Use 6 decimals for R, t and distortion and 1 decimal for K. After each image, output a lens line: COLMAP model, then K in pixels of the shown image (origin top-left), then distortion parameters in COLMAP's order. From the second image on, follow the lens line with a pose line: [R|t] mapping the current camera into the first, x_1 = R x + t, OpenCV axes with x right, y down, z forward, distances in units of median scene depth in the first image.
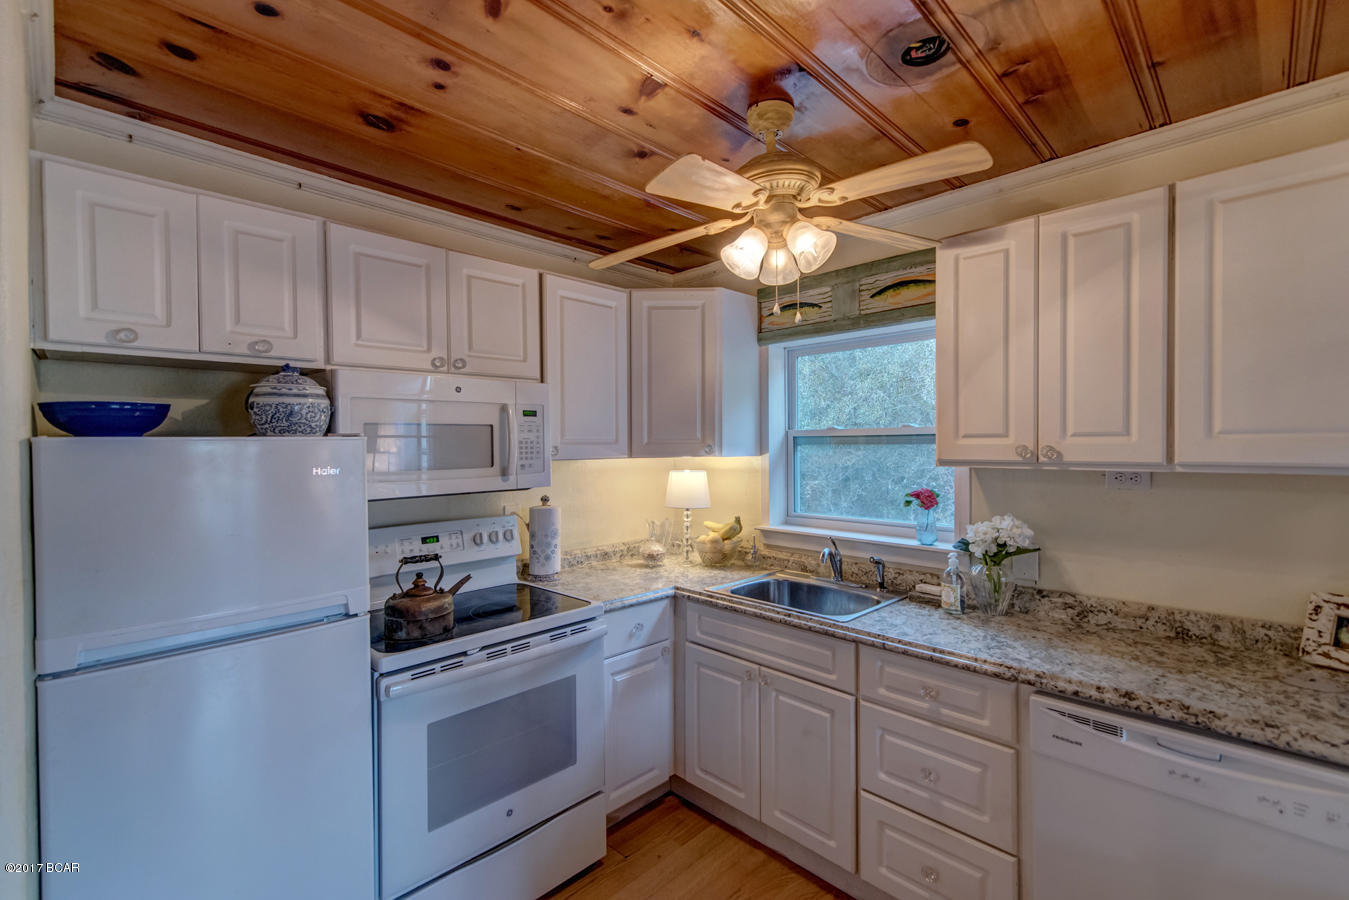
lens RADIAL K [[605.9, 0, 677.8], [0, 605.9, 451.7], [0, 0, 1]] dist [0.012035, -0.000046]
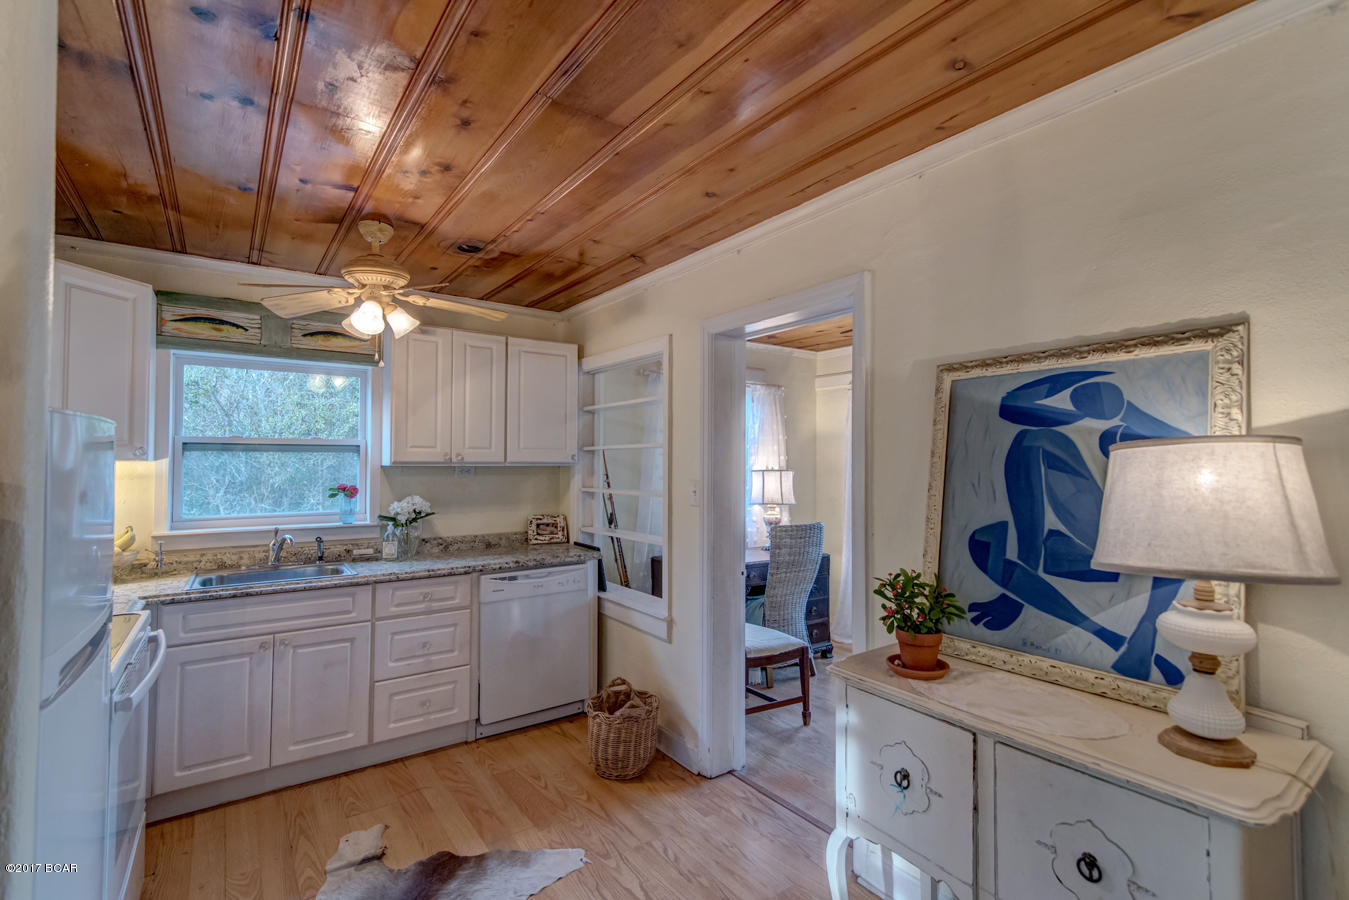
lens RADIAL K [[605.9, 0, 674.9], [0, 605.9, 448.2], [0, 0, 1]] dist [0.012035, -0.000046]
pose [[0.171659, 0.027289, 0.984778, -1.020787], [0.006036, 0.999568, -0.028751, 0.028982], [-0.985138, 0.010879, 0.171420, 0.016512]]
